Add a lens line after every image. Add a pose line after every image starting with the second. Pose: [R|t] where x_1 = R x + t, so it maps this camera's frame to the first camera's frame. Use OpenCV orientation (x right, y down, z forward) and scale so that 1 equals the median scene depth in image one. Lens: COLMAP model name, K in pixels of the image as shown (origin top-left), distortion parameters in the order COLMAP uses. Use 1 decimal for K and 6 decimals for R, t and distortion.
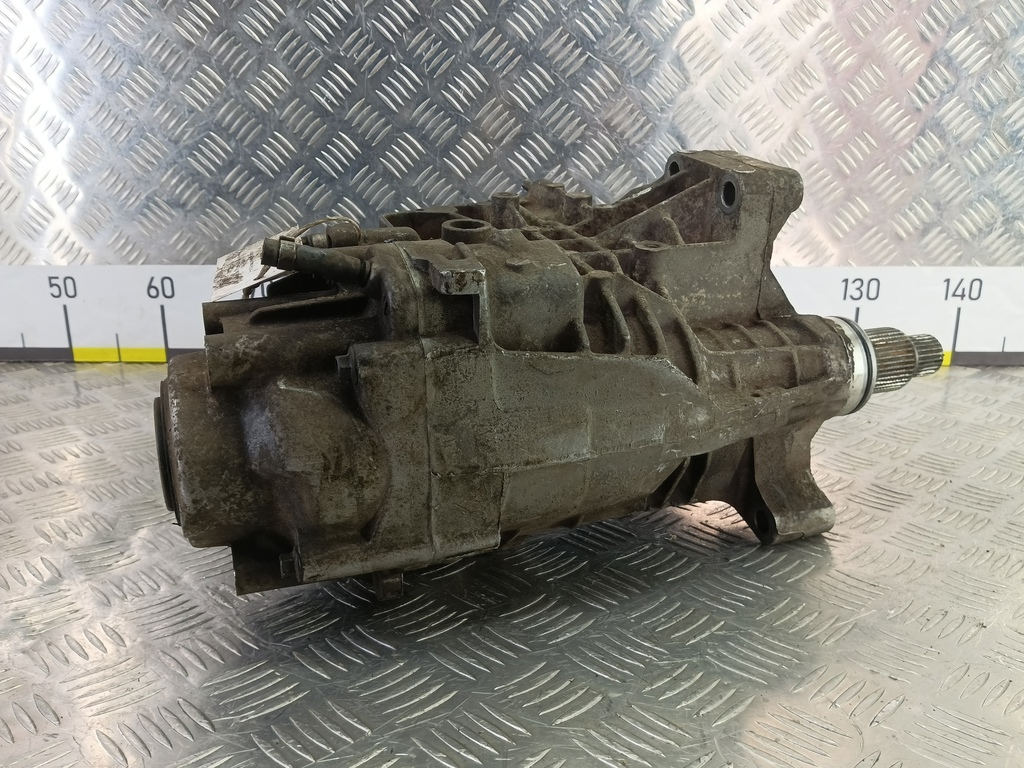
lens RADIAL K [[794.2, 0, 507.4], [0, 794.2, 380.7], [0, 0, 1]] dist [0.085766, -0.157867]
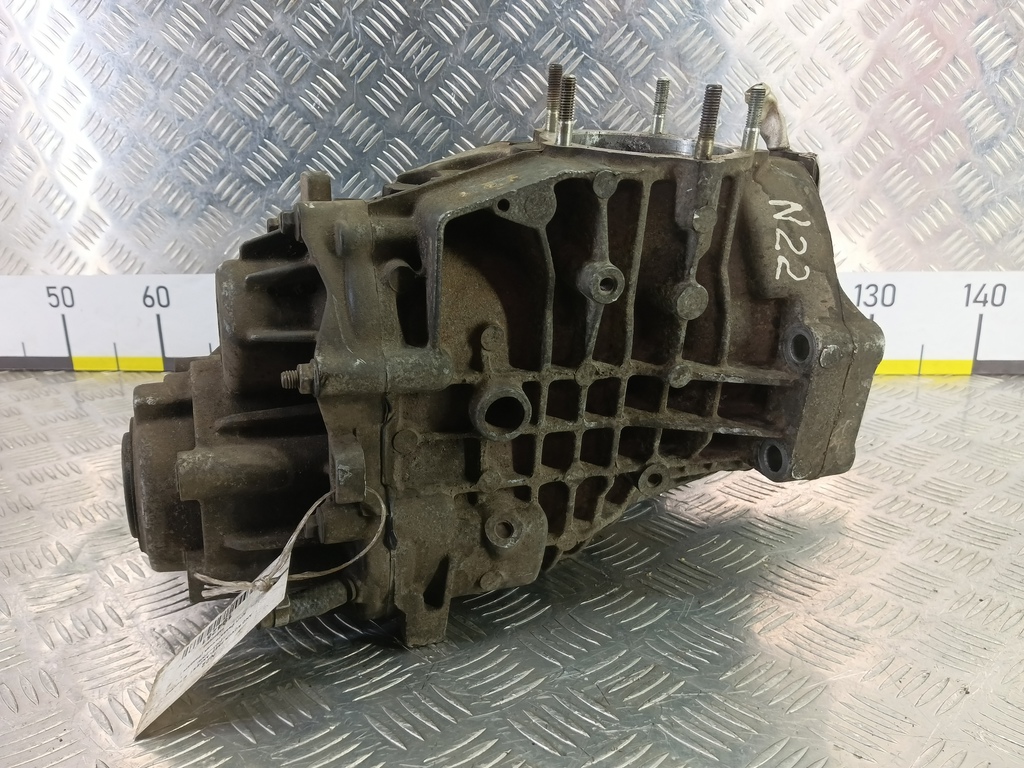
lens RADIAL K [[790.5, 0, 514.2], [0, 790.5, 373.0], [0, 0, 1]] dist [0.064800, -0.121526]
pose [[0.998809, 0.000774, -0.048787, 0.063769], [0.000013, 0.999870, 0.016133, -0.040547], [0.048793, -0.016115, 0.998679, 0.037233]]
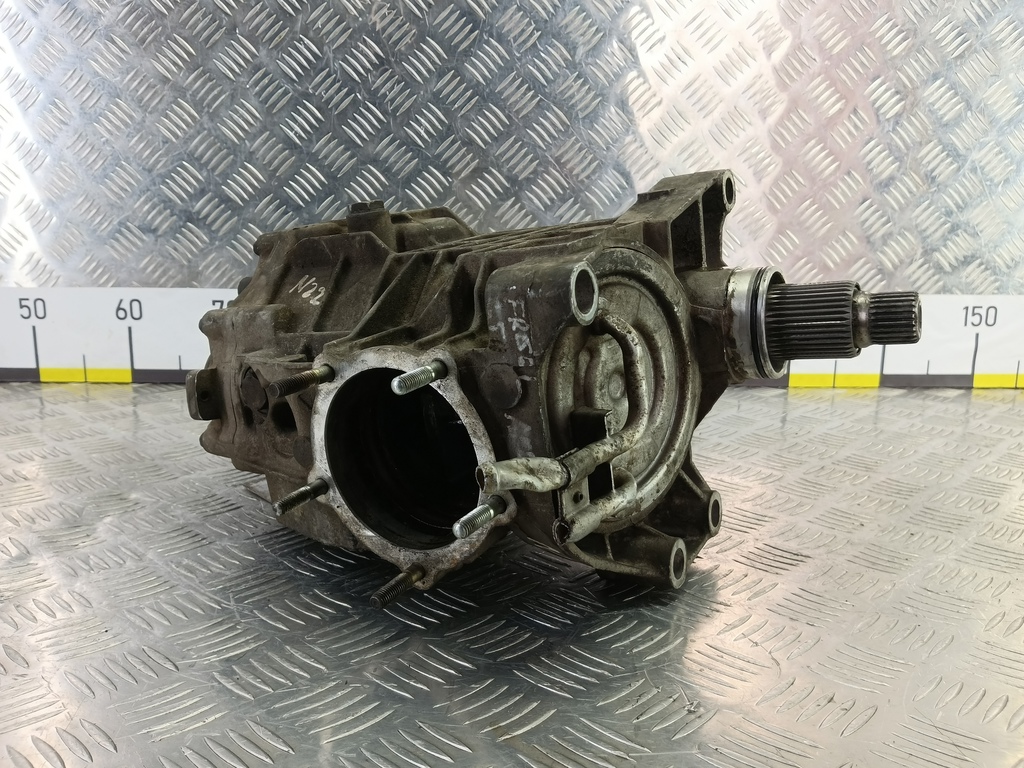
lens RADIAL K [[794.2, 0, 507.4], [0, 794.2, 380.7], [0, 0, 1]] dist [0.085766, -0.157867]
pose [[0.999008, 0.002679, 0.044449, 0.009705], [0.000876, 0.996812, -0.079782, 0.062916], [-0.044521, 0.079742, 0.995821, -0.047857]]
